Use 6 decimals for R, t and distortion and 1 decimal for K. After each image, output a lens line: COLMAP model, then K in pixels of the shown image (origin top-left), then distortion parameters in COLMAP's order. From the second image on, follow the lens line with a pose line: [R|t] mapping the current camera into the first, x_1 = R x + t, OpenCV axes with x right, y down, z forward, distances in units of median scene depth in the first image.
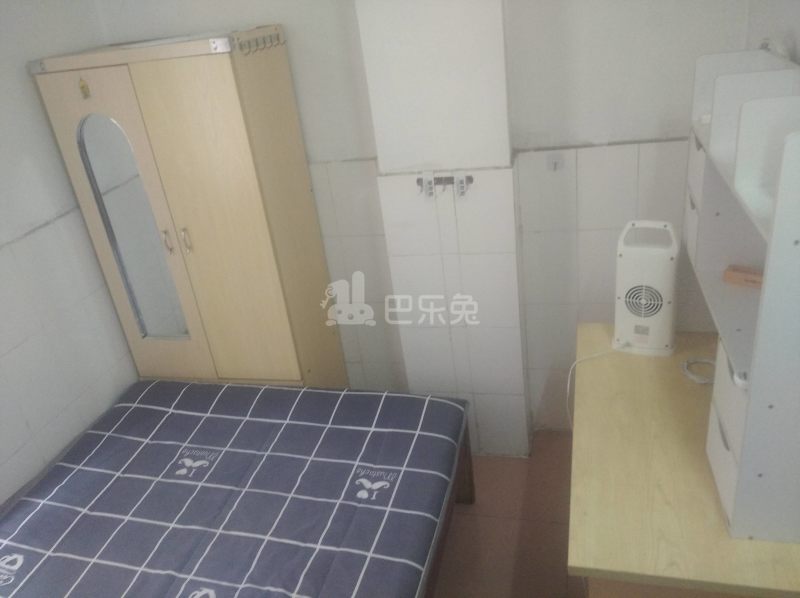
lens RADIAL K [[638.1, 0, 400.0], [0, 638.1, 299.0], [0, 0, 1]] dist [0.068220, -0.100647]
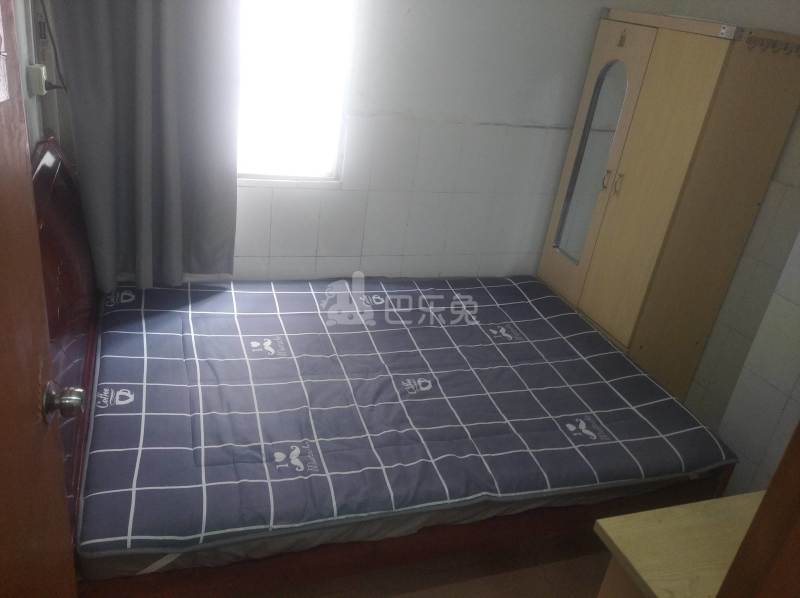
lens RADIAL K [[638.1, 0, 400.0], [0, 638.1, 299.0], [0, 0, 1]] dist [0.068220, -0.100647]
pose [[0.527659, 0.538482, -0.656973, 0.346287], [-0.543382, 0.808436, 0.226202, 0.028020], [0.652926, 0.237630, 0.719180, -0.047486]]
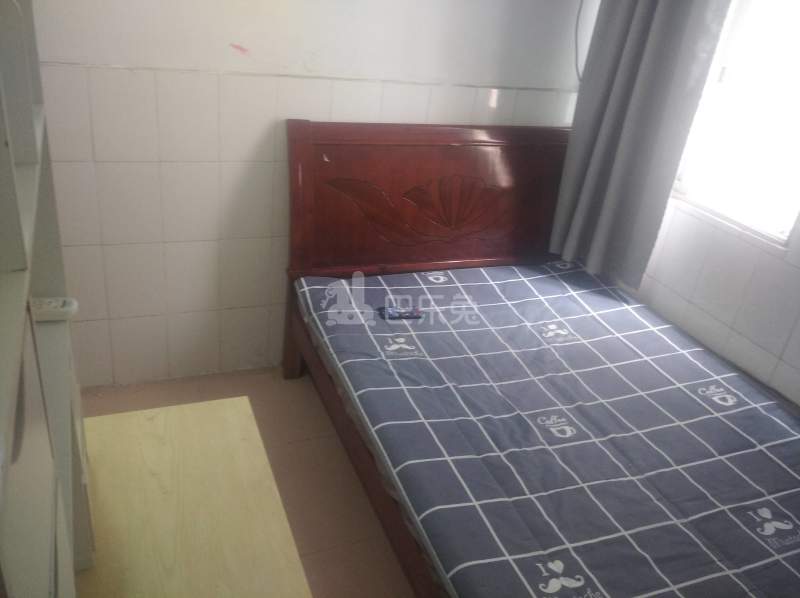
lens RADIAL K [[638.1, 0, 400.0], [0, 638.1, 299.0], [0, 0, 1]] dist [0.068220, -0.100647]
pose [[-0.806165, 0.304153, -0.507532, 0.328023], [-0.268411, 0.576444, 0.771795, -0.355742], [0.527308, 0.758421, -0.383071, 0.826151]]
